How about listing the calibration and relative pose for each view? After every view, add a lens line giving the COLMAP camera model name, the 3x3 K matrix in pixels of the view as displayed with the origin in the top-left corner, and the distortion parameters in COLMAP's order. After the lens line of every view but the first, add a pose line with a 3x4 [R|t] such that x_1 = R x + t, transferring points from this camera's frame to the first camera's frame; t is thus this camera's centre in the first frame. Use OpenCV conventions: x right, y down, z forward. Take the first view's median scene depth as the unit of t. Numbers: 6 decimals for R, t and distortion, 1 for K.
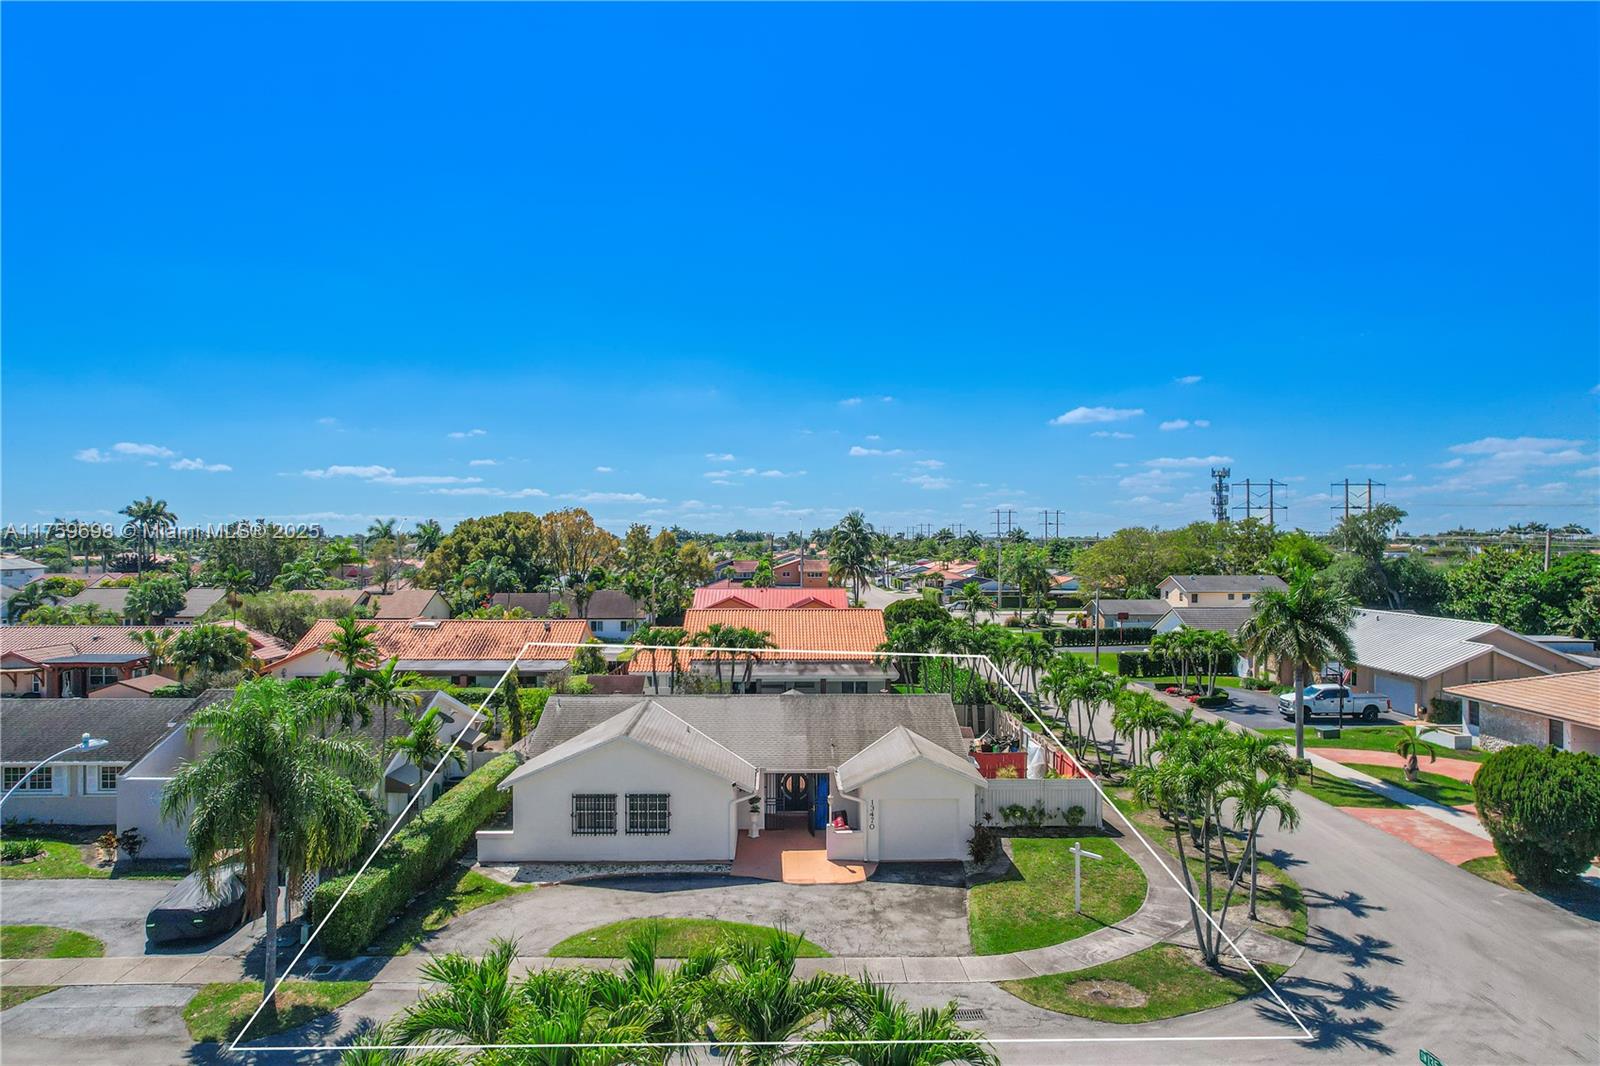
lens RADIAL K [[1036.0, 0, 800.0], [0, 1036.0, 533.0], [0, 0, 1]] dist [-0.082611, 0.076647]
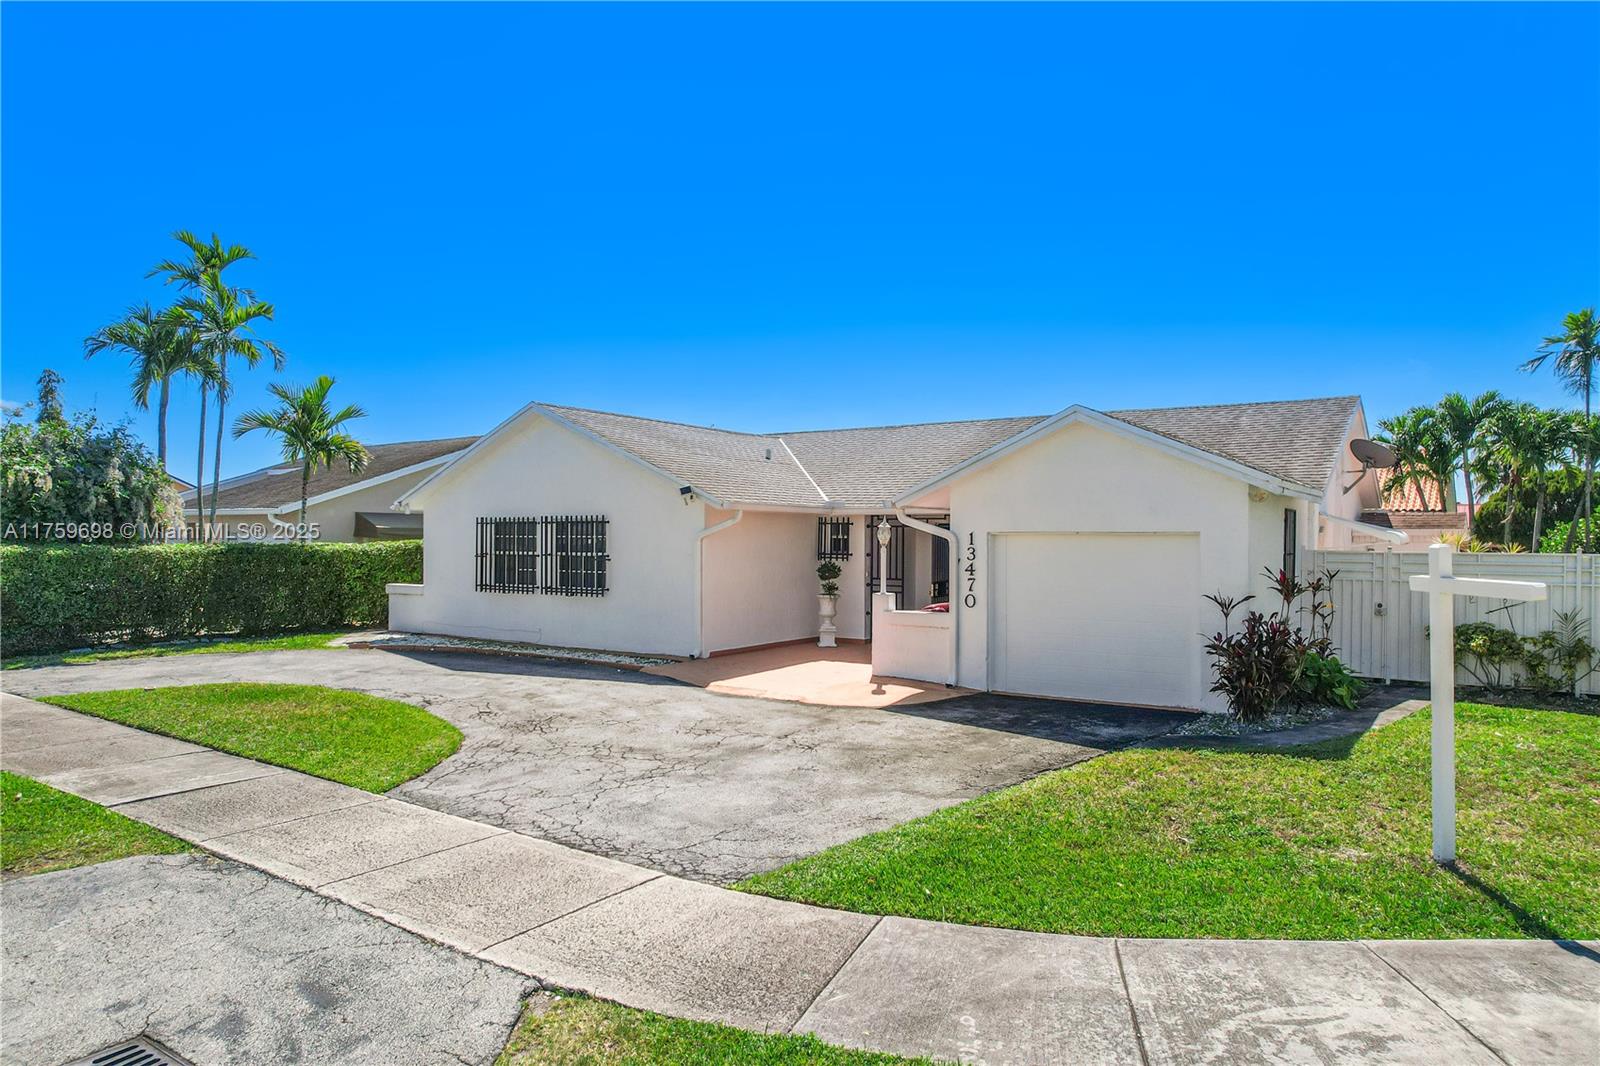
lens RADIAL K [[1036.0, 0, 800.0], [0, 1036.0, 533.0], [0, 0, 1]] dist [-0.082611, 0.076647]
pose [[0.802183, -0.000119, -0.597078, 0.260591], [-0.002153, 0.999993, -0.003092, 0.267310], [0.597074, 0.003766, 0.802177, 0.659323]]
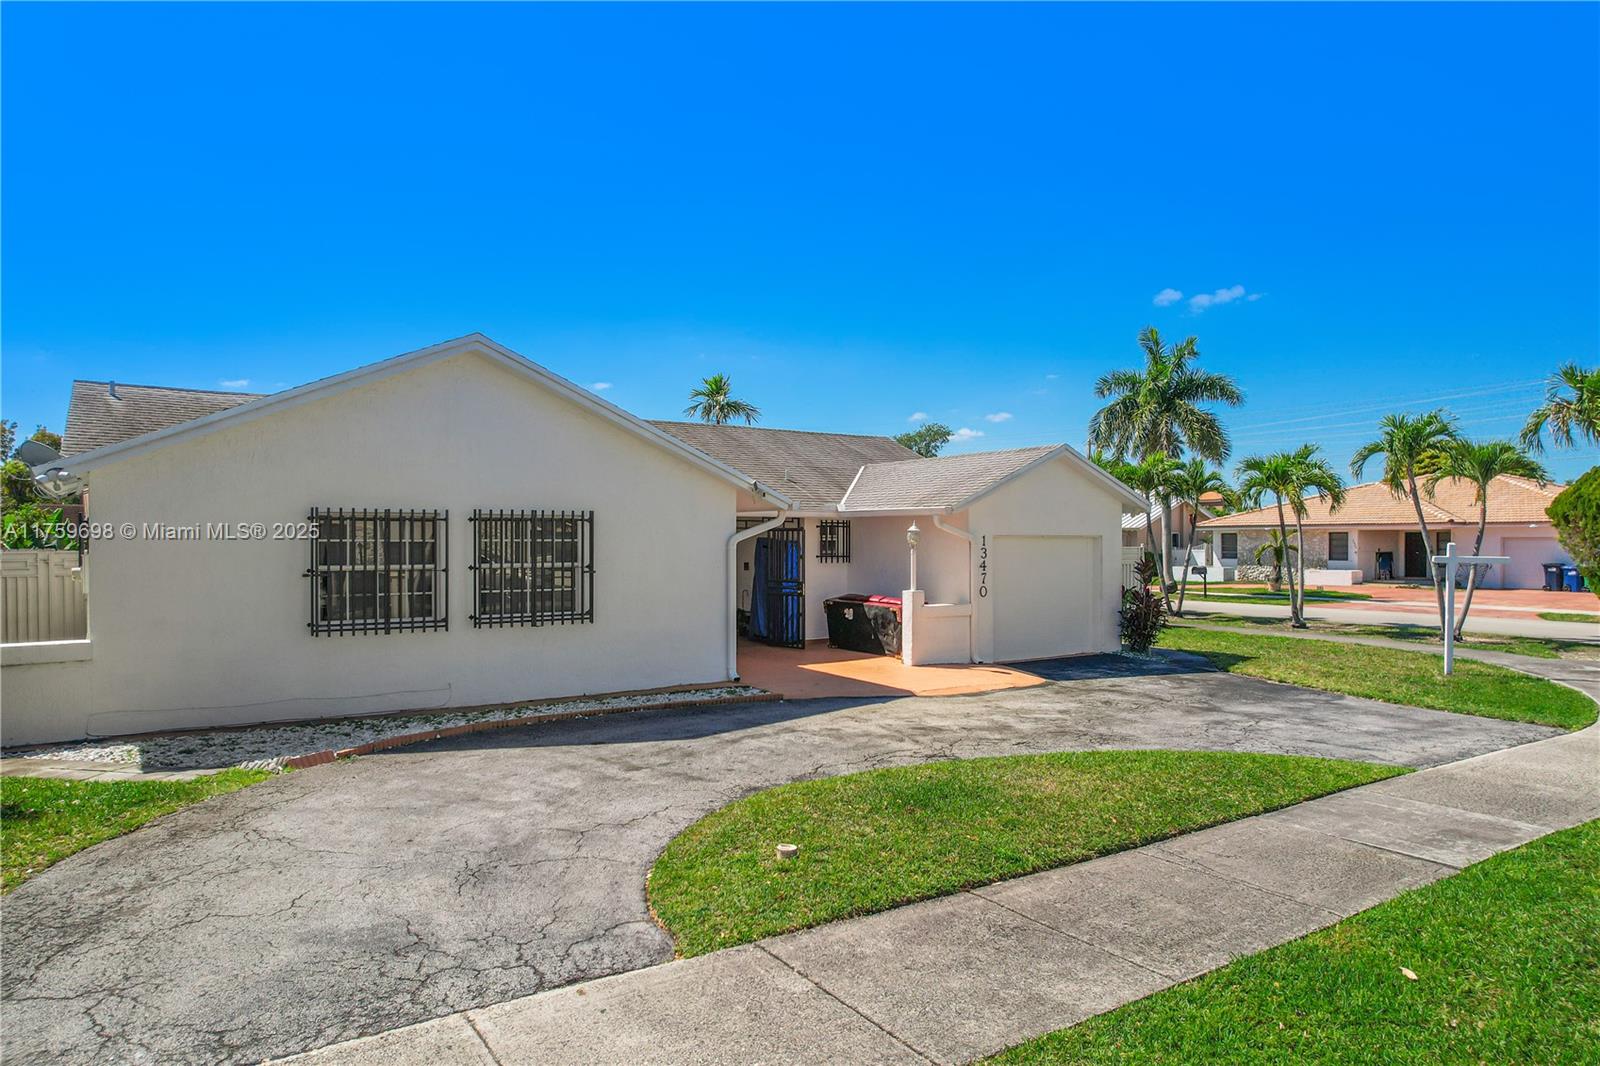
lens RADIAL K [[1036.0, 0, 800.0], [0, 1036.0, 533.0], [0, 0, 1]] dist [-0.082611, 0.076647]
pose [[0.844393, 0.002375, 0.535719, -0.267727], [0.000300, 0.999988, -0.004907, 0.266899], [-0.535724, 0.004304, 0.844382, 0.654518]]
